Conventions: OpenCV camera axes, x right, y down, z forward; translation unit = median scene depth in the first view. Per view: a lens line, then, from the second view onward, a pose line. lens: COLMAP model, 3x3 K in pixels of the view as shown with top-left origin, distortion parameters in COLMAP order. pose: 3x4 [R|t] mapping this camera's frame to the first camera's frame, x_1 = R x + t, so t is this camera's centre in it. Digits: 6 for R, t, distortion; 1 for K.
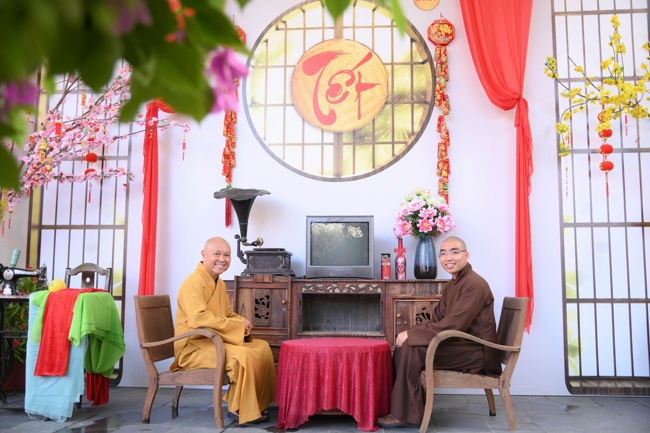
lens RADIAL K [[656.1, 0, 324.8], [0, 656.1, 214.1], [0, 0, 1]] dist [-0.092869, 0.000000]
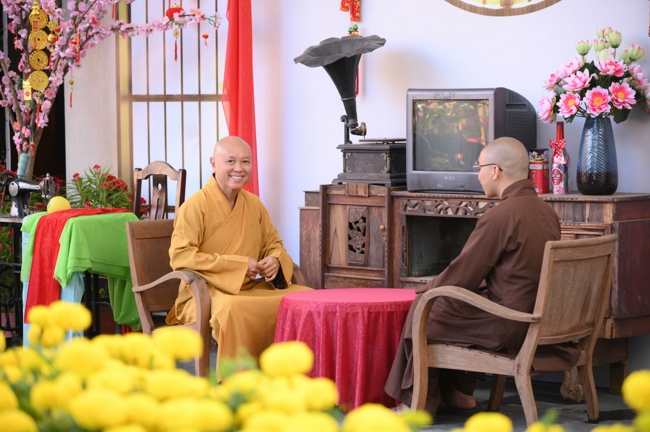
lens RADIAL K [[2246.8, 0, 325.1], [0, 2246.8, 216.4], [0, 0, 1]] dist [-0.057189, 0.000000]
pose [[0.784921, 0.023620, -0.619145, 1.217876], [0.085356, 0.985623, 0.145811, -0.193371], [0.613688, -0.167298, 0.771621, -0.683423]]
